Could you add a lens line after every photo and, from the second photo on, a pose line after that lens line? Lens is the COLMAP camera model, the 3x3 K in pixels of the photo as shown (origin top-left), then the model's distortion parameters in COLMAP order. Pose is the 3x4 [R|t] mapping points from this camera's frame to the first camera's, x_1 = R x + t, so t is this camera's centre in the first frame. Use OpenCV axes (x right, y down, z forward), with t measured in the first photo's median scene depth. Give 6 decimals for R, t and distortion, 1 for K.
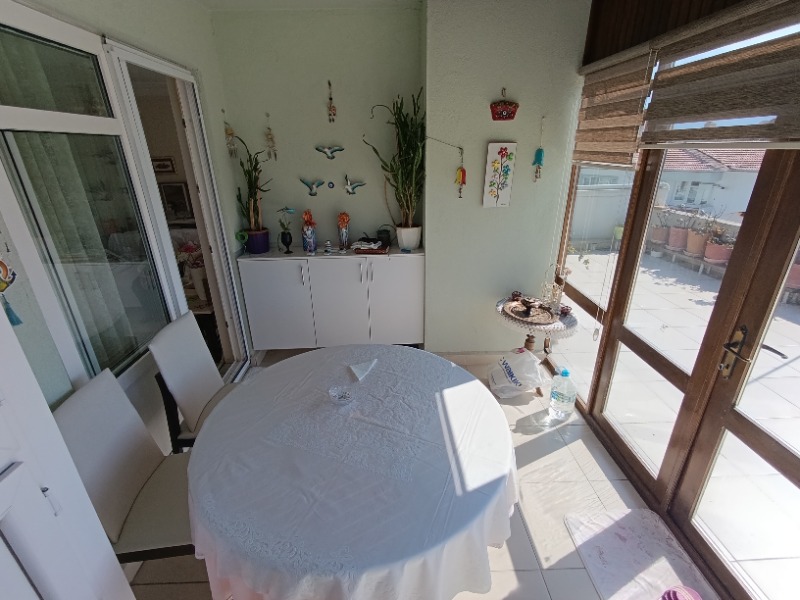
lens RADIAL K [[370.3, 0, 396.9], [0, 370.3, 299.8], [0, 0, 1]] dist [-0.001079, 0.000817]
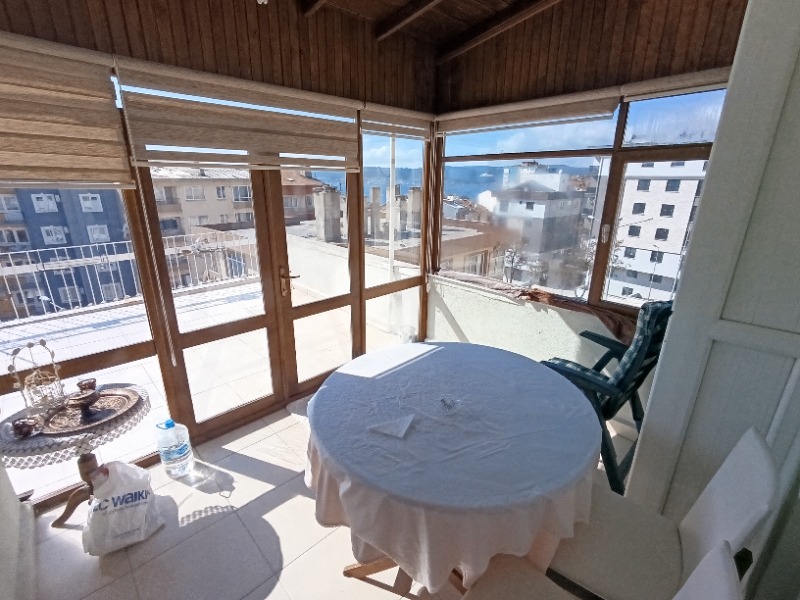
lens RADIAL K [[370.3, 0, 402.5], [0, 370.3, 297.7], [0, 0, 1]] dist [-0.001079, 0.000817]
pose [[-0.681411, -0.208132, 0.701684, -0.493454], [0.280423, 0.811311, 0.512970, -0.358664], [-0.676049, 0.546311, -0.494471, 1.003357]]
